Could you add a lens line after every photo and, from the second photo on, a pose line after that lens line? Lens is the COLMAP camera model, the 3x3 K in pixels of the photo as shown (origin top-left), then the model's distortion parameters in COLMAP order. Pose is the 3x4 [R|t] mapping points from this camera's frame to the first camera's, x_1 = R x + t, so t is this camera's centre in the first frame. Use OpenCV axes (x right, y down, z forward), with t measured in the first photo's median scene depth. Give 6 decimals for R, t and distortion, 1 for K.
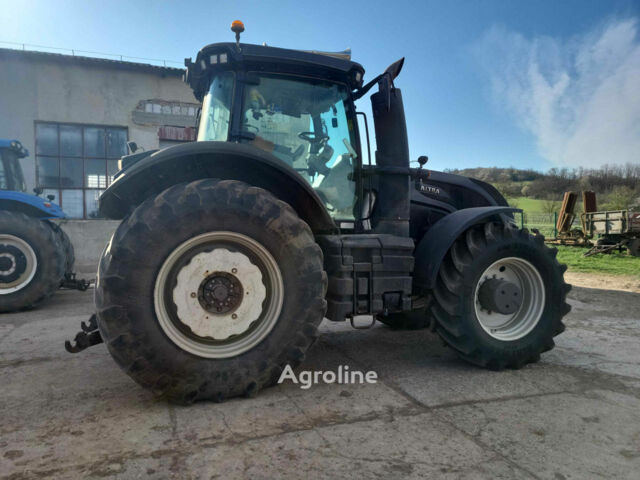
lens RADIAL K [[499.2, 0, 320.0], [0, 499.2, 240.0], [0, 0, 1]] dist [0.049789, -0.004985]
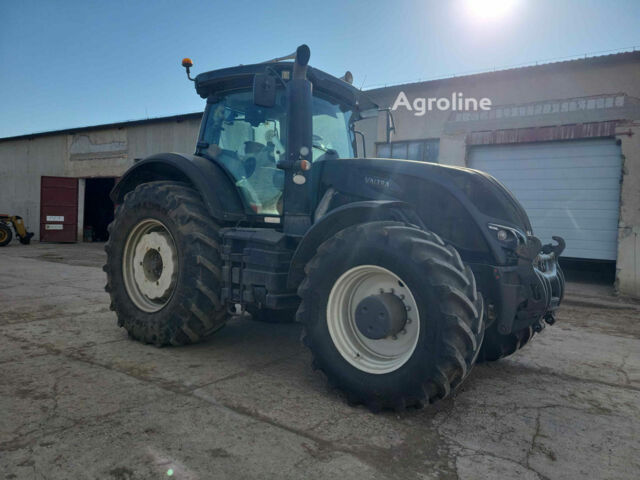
lens RADIAL K [[499.2, 0, 320.0], [0, 499.2, 240.0], [0, 0, 1]] dist [0.049789, -0.004985]
pose [[0.564073, 0.051869, -0.824094, 1.162369], [-0.071101, 0.997369, 0.014108, -0.011212], [0.822658, 0.050636, 0.566277, 0.596733]]
